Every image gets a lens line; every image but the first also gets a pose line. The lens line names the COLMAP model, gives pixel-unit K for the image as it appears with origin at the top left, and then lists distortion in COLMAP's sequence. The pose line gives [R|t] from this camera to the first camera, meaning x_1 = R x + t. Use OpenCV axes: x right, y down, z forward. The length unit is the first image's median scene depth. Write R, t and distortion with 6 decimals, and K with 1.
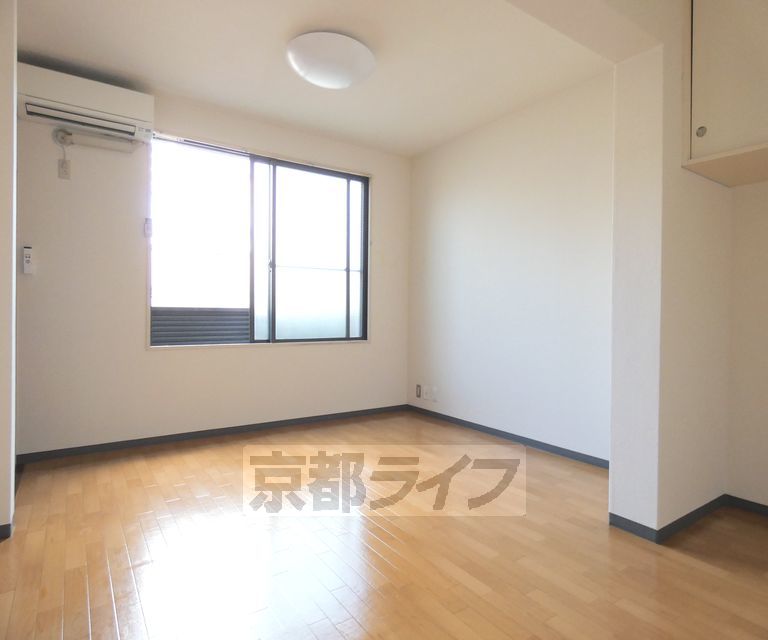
lens RADIAL K [[458.4, 0, 384.0], [0, 458.4, 320.0], [0, 0, 1]] dist [0.000612, 0.001594]
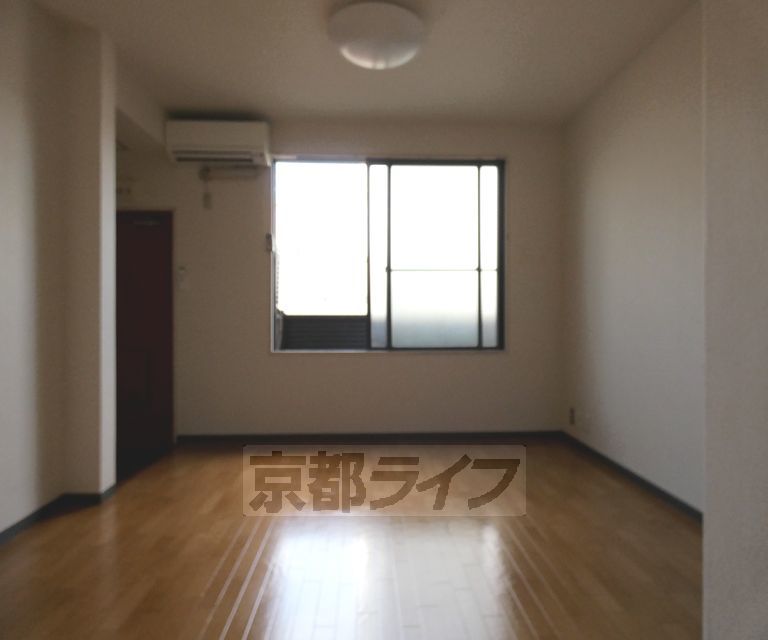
lens RADIAL K [[458.4, 0, 384.0], [0, 458.4, 320.0], [0, 0, 1]] dist [0.000612, 0.001594]
pose [[0.850682, -0.007595, -0.525626, 0.254743], [0.003403, 0.999954, -0.008940, -0.005838], [0.525670, 0.005816, 0.850669, 0.182899]]
